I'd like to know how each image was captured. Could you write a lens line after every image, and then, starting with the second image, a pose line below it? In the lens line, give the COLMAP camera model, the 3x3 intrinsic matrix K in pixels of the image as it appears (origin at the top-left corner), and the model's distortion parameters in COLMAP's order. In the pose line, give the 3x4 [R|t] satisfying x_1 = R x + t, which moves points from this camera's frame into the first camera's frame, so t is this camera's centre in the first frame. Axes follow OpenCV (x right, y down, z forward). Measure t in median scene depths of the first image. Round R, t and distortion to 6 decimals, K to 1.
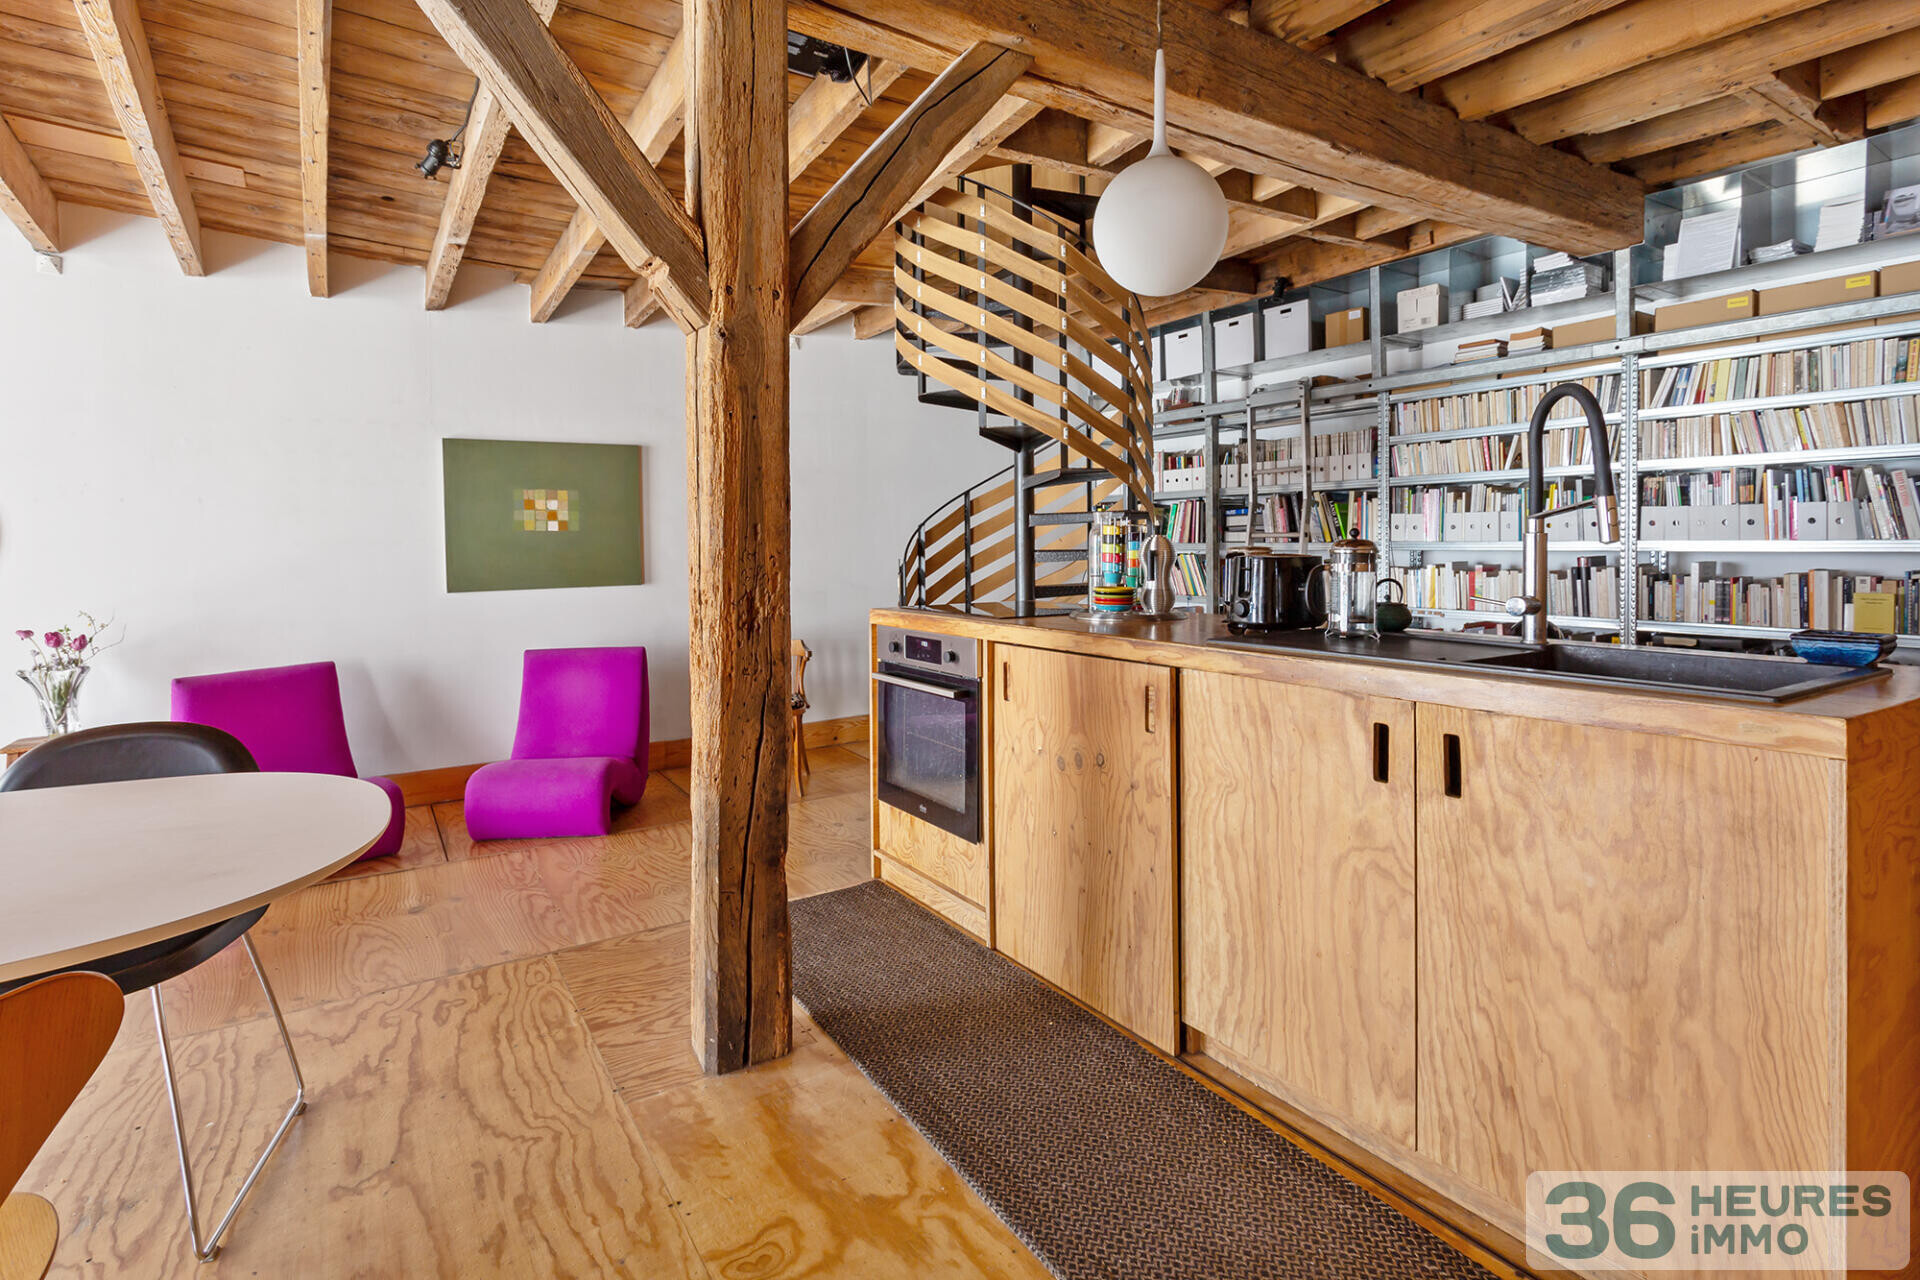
lens RADIAL K [[945.8, 0, 956.9], [0, 945.8, 561.0], [0, 0, 1]] dist [0.001469, 0.000776]
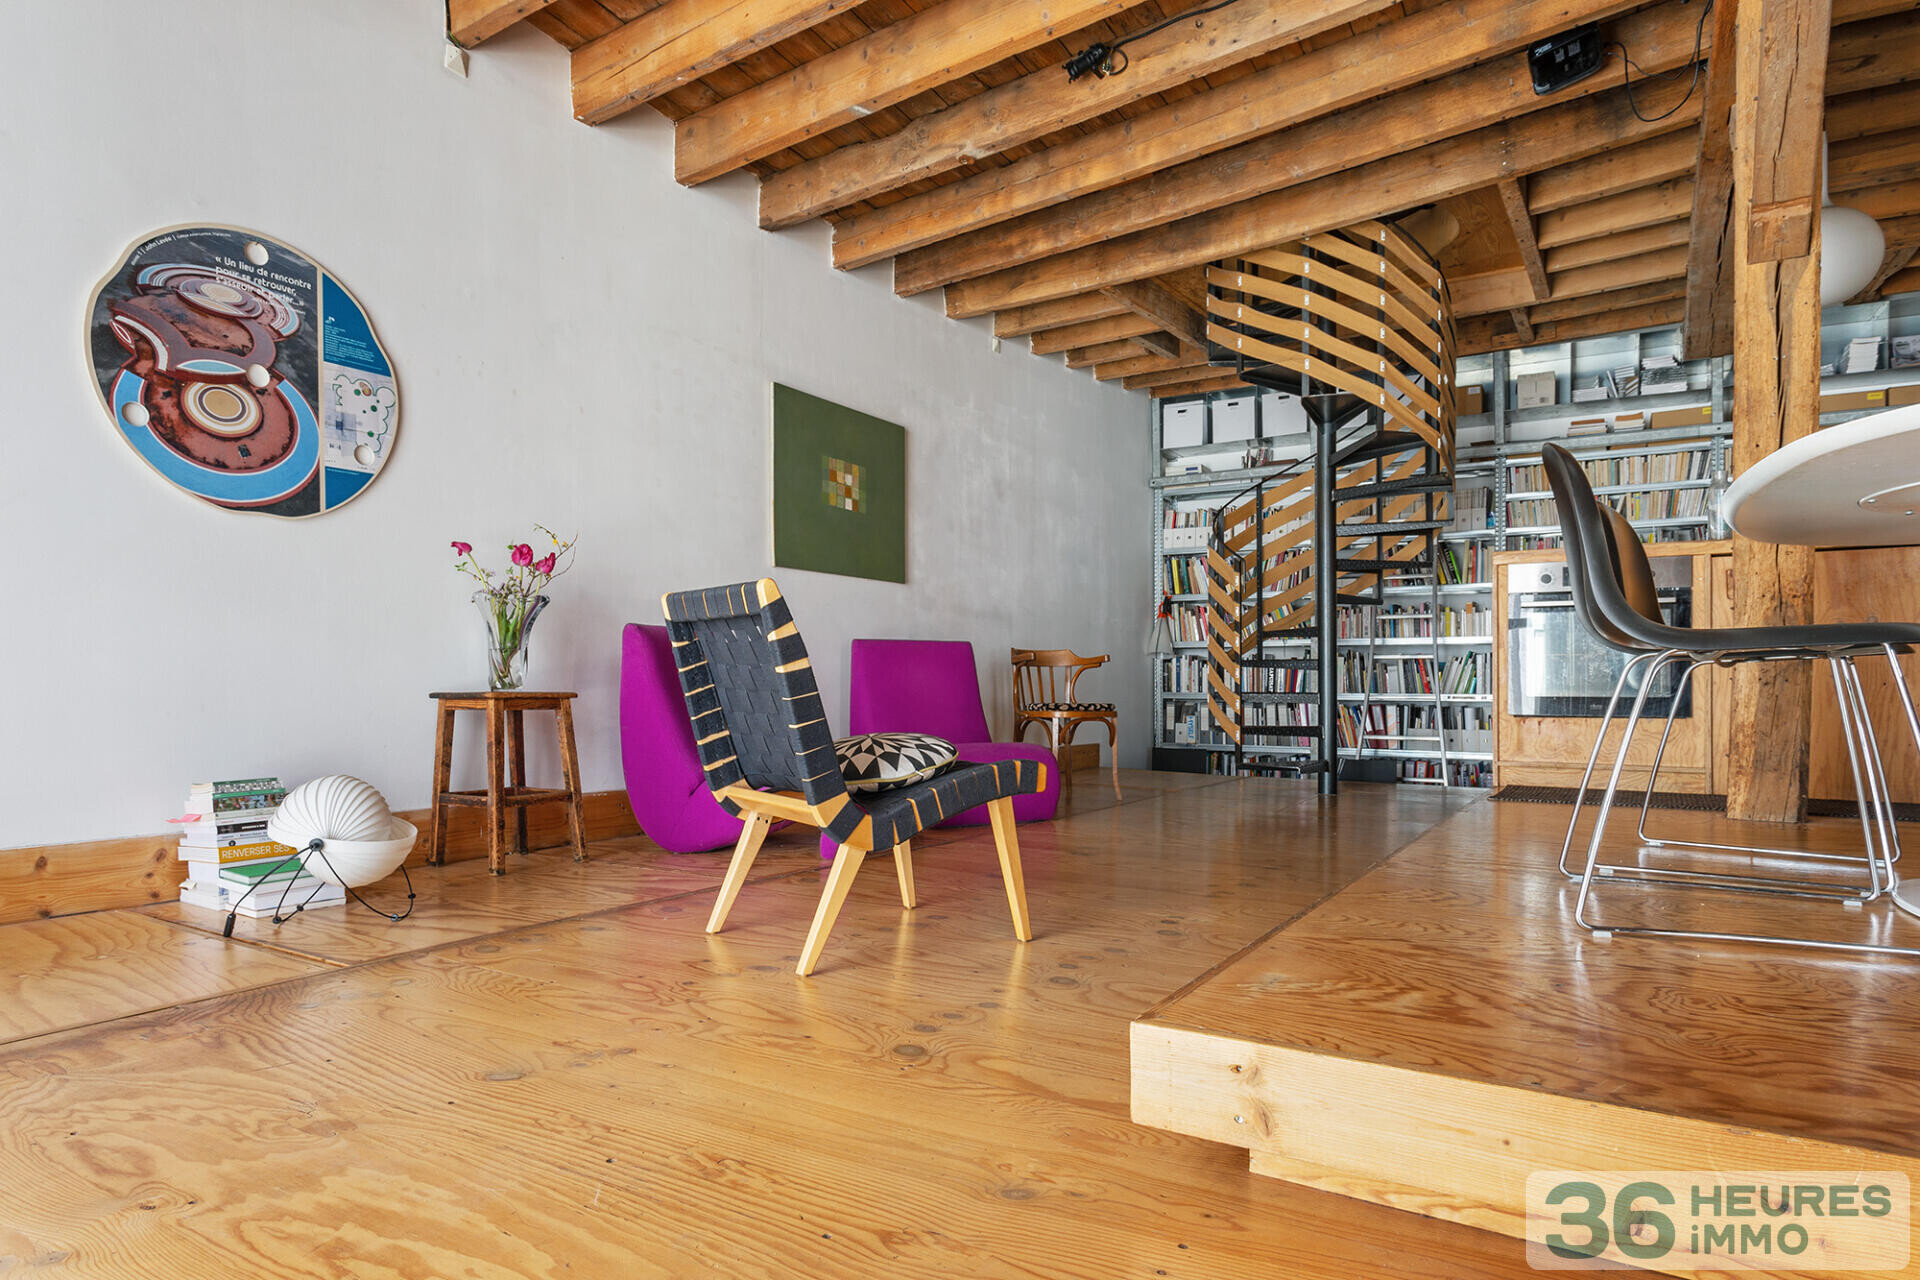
lens RADIAL K [[1095.2, 0, 970.1], [0, 1095.2, 671.1], [0, 0, 1]] dist [-0.004736, 0.000167]
pose [[0.903685, 0.024477, 0.427498, -1.154121], [-0.008032, 0.999158, -0.040230, 0.237504], [-0.428123, 0.032921, 0.903121, 0.086130]]
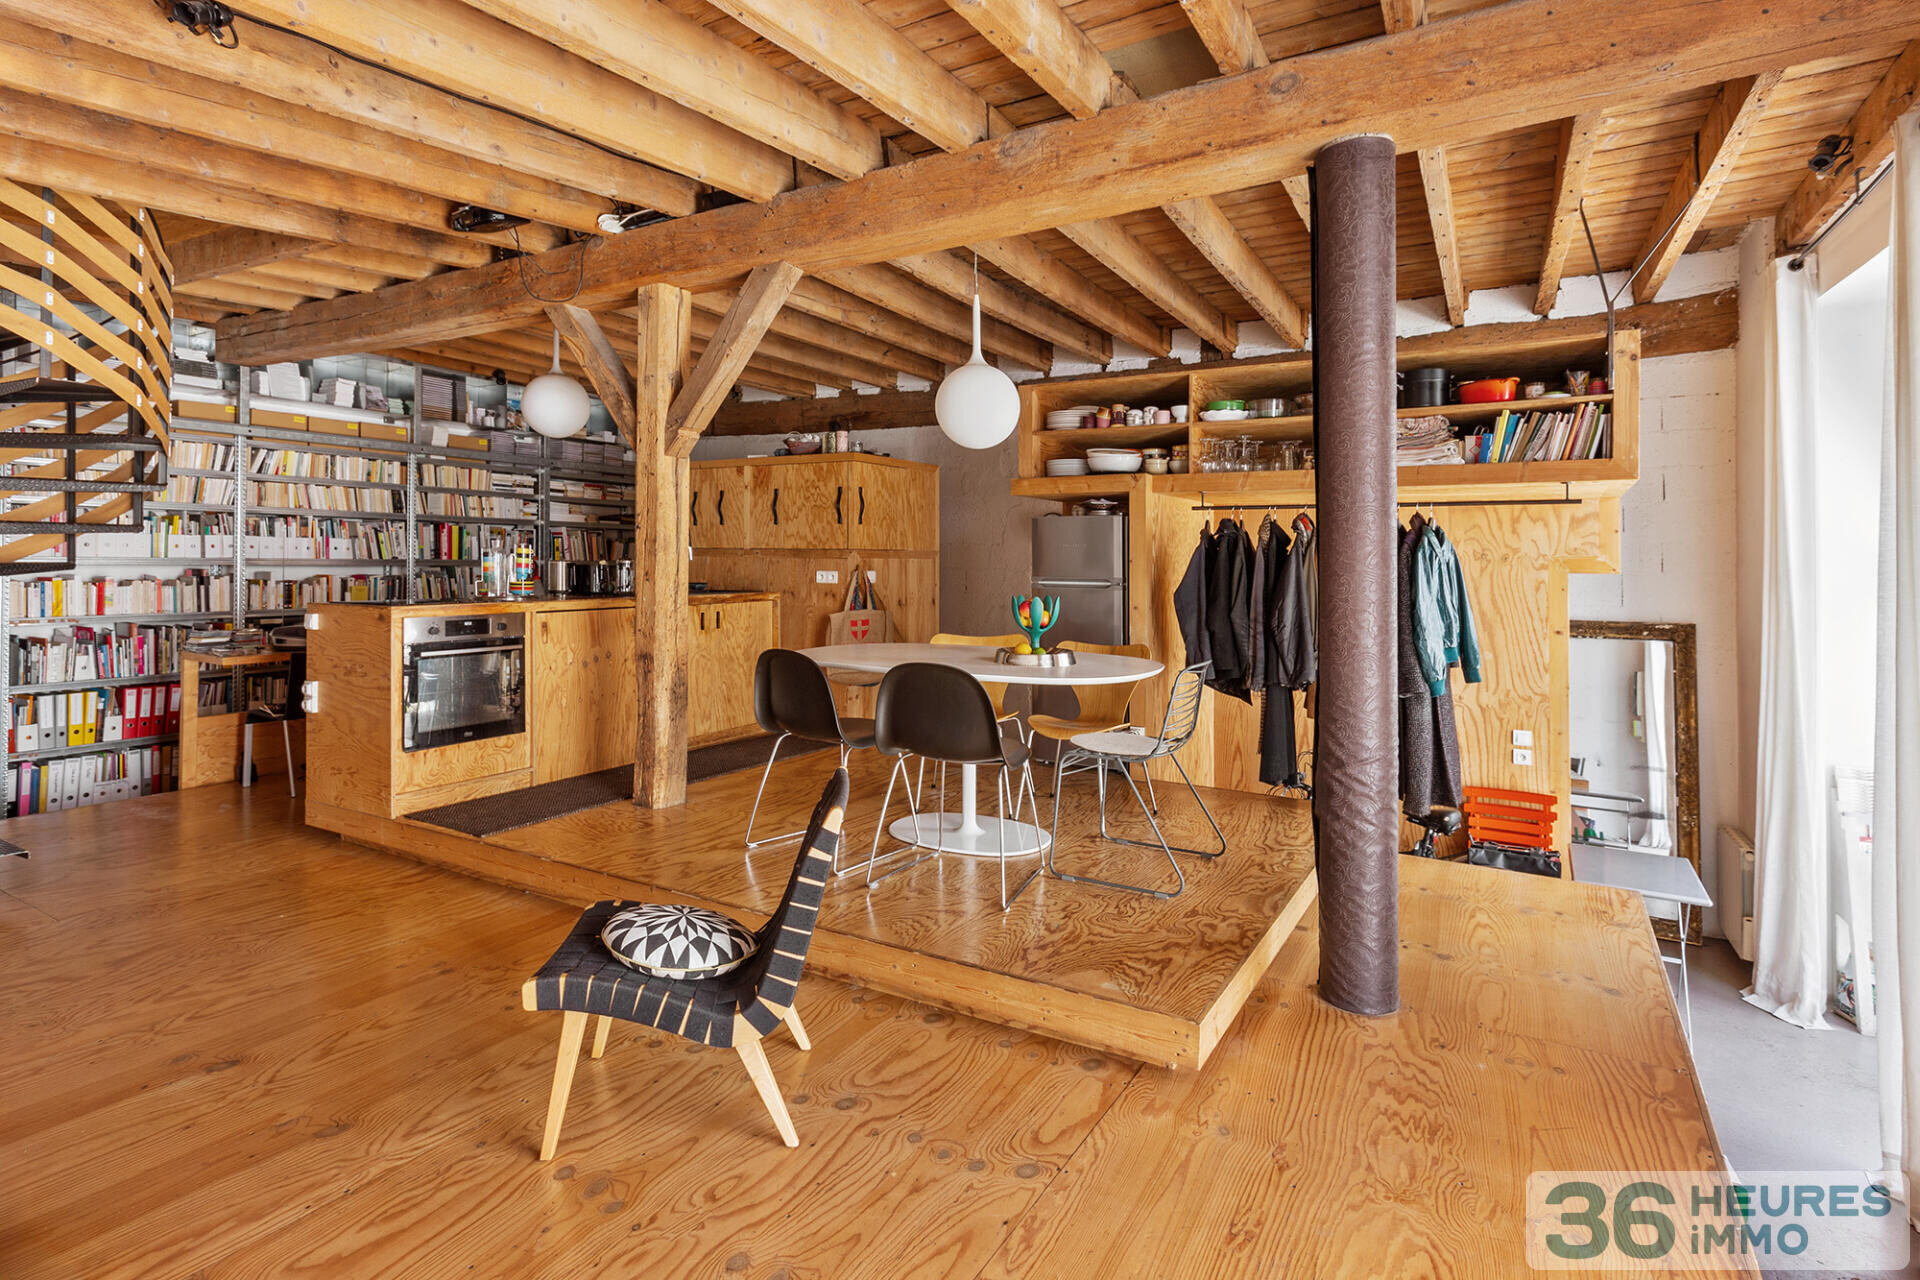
lens RADIAL K [[945.8, 0, 956.9], [0, 945.8, 561.0], [0, 0, 1]] dist [0.001469, 0.000776]
pose [[-0.446543, 0.005880, 0.894743, -1.486471], [0.014305, 0.999898, 0.000569, -0.001345], [-0.894648, 0.013053, -0.446581, 0.840165]]
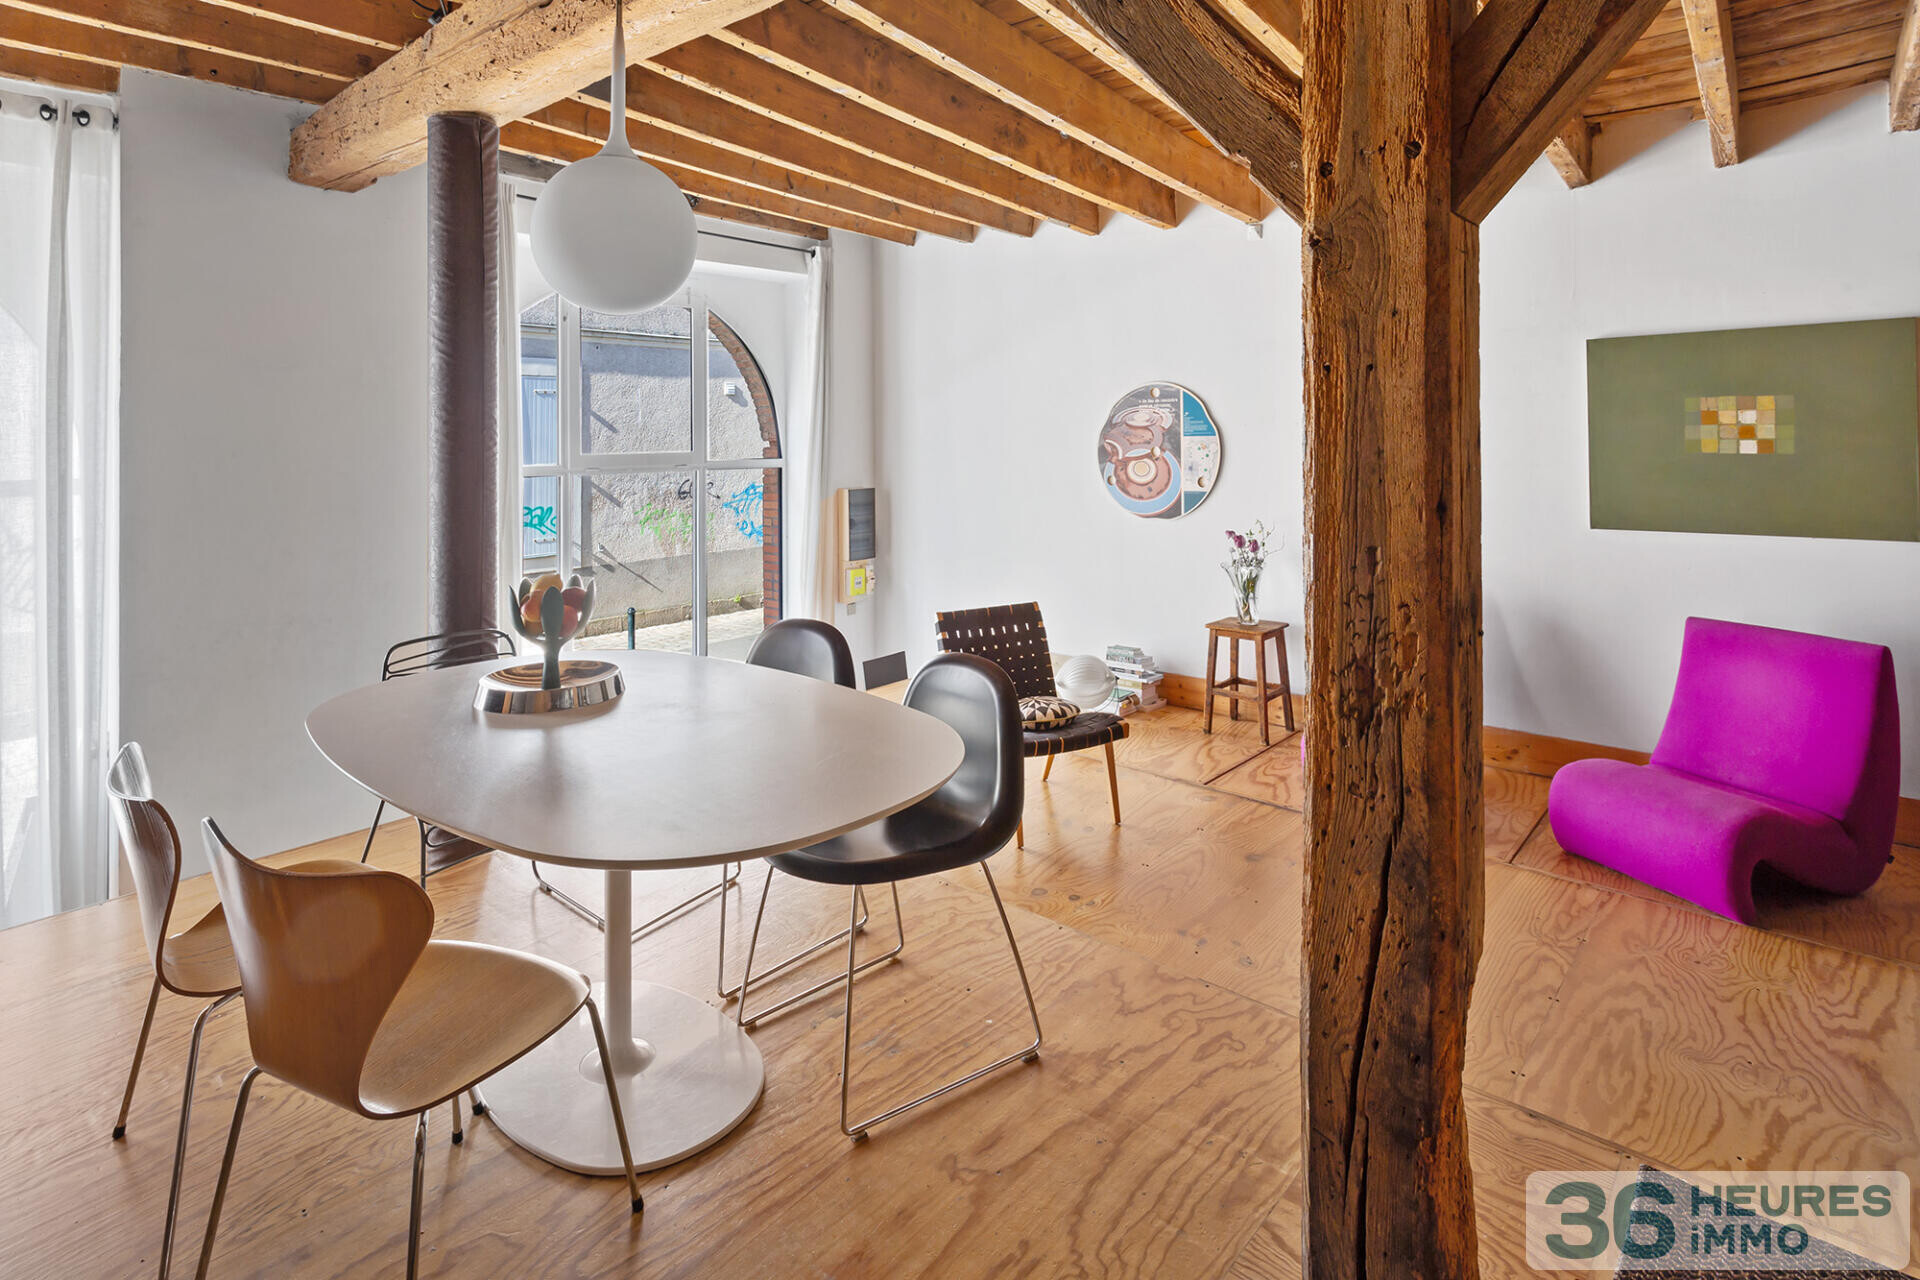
lens RADIAL K [[979.1, 0, 949.7], [0, 979.1, 425.0], [0, 0, 1]] dist [0.003671, 0.000332]
pose [[0.266528, 0.000139, -0.963827, 0.187969], [-0.012642, 0.999914, -0.003352, -0.066733], [0.963744, 0.013079, 0.266507, 0.350528]]
